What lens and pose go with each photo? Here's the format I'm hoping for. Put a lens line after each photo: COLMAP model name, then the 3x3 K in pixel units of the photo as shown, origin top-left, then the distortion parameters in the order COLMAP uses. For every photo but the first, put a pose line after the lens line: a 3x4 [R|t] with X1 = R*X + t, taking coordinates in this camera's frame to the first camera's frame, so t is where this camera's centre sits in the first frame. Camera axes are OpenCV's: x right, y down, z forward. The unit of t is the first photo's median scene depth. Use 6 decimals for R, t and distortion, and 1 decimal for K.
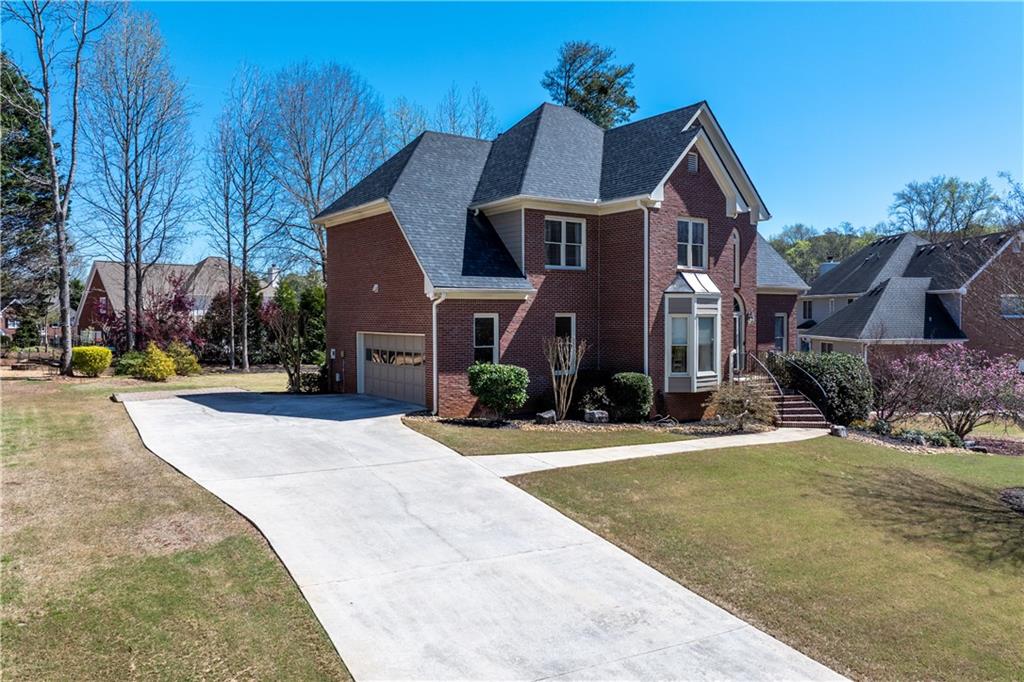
lens RADIAL K [[734.5, 0, 509.9], [0, 734.5, 335.1], [0, 0, 1]] dist [-0.030108, -0.001693]
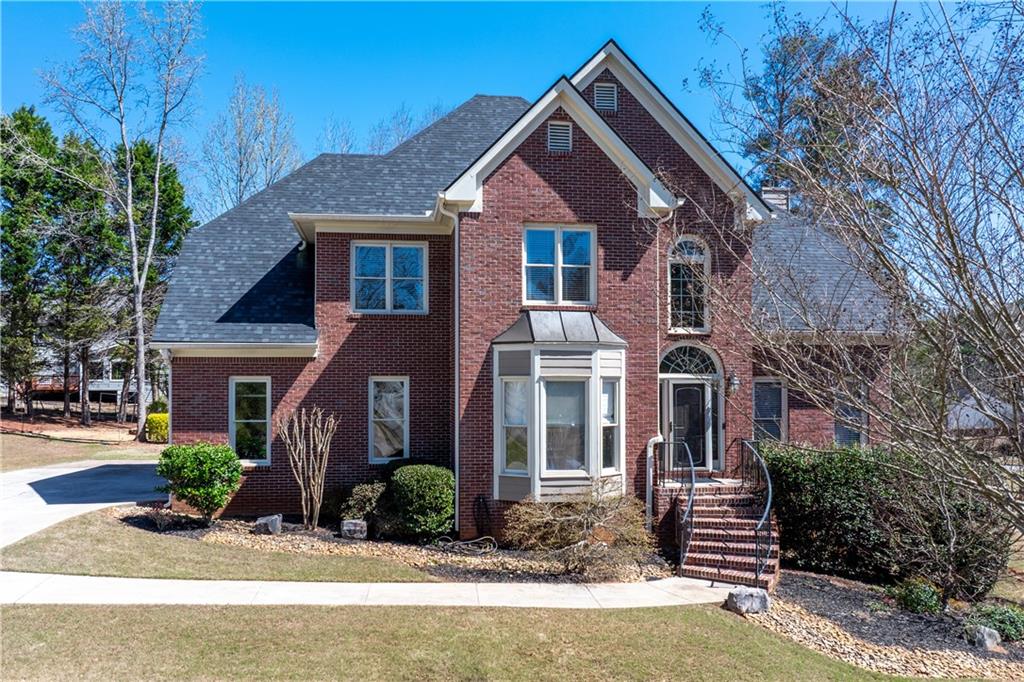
lens RADIAL K [[771.4, 0, 487.3], [0, 771.4, 383.4], [0, 0, 1]] dist [-0.038010, 0.000042]
pose [[0.881310, -0.001648, -0.472537, 0.509954], [-0.014758, 0.999410, -0.031010, -0.001603], [0.472309, 0.034303, 0.880765, 0.395868]]
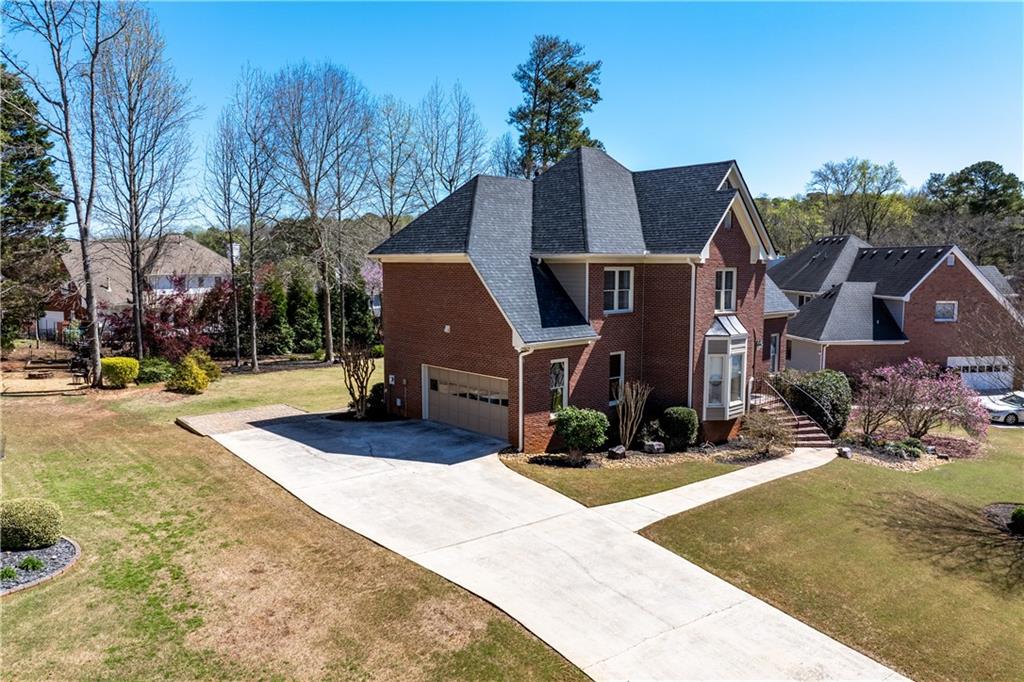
lens RADIAL K [[716.4, 0, 512.0], [0, 716.4, 341.0], [0, 0, 1]] dist [-0.033334, -0.002567]
pose [[0.992946, -0.007564, 0.118325, -0.219042], [-0.001804, 0.996884, 0.078866, -0.134132], [-0.118553, -0.078523, 0.989838, -0.078402]]
